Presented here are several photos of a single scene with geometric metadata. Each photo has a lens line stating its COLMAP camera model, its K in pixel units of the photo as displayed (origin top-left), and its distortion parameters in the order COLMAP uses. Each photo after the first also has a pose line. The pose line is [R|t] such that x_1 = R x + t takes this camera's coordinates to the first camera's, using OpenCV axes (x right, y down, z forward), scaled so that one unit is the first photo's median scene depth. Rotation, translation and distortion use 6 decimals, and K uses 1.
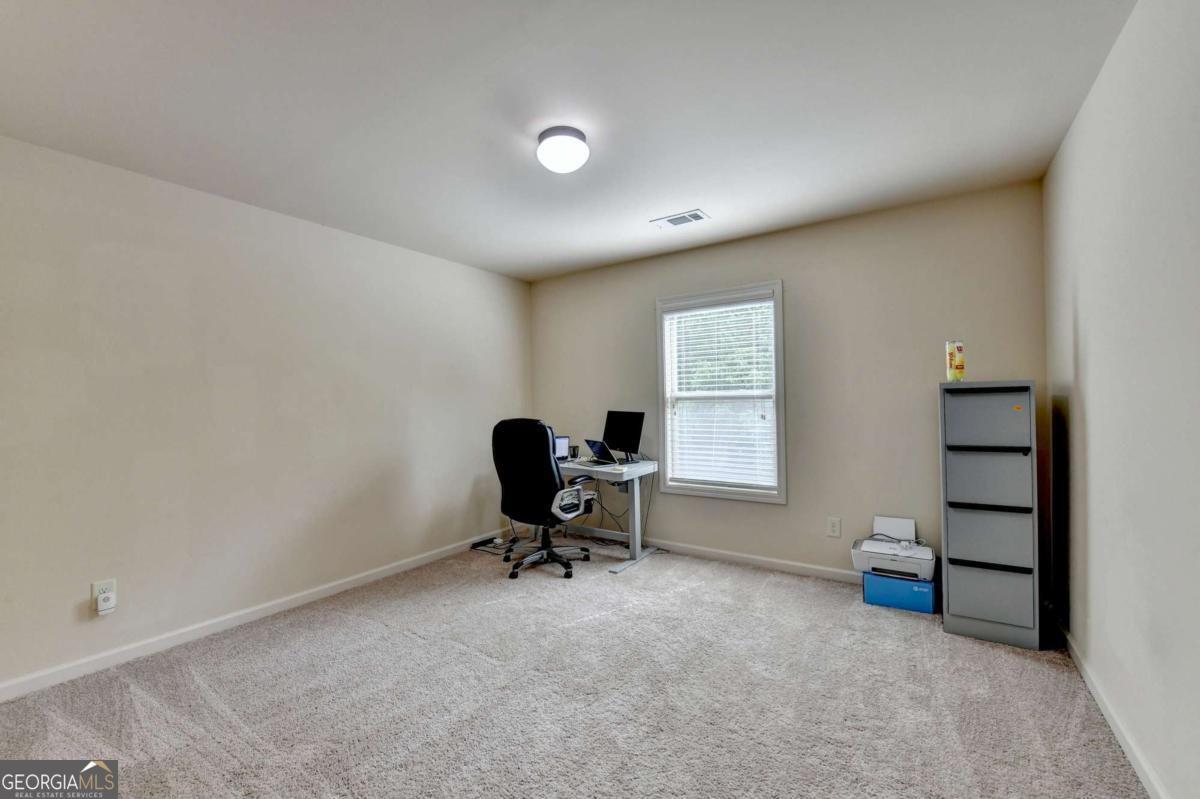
lens RADIAL K [[495.7, 0, 600.2], [0, 495.7, 405.9], [0, 0, 1]] dist [-0.000368, -0.005326]
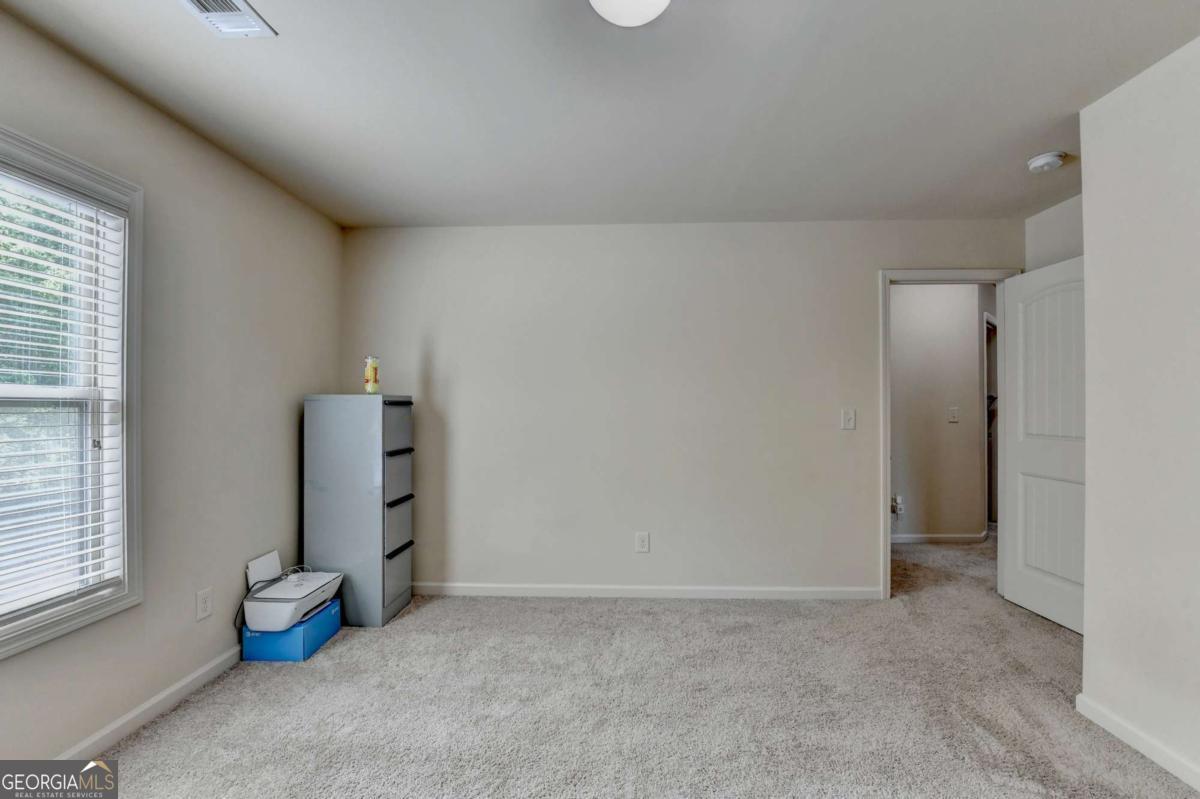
lens RADIAL K [[495.7, 0, 600.2], [0, 495.7, 405.9], [0, 0, 1]] dist [-0.000368, -0.005326]
pose [[-0.512669, 0.017388, 0.858410, -0.349922], [0.014701, 0.999826, -0.011473, -0.002161], [-0.858460, 0.006738, -0.512836, 0.836271]]
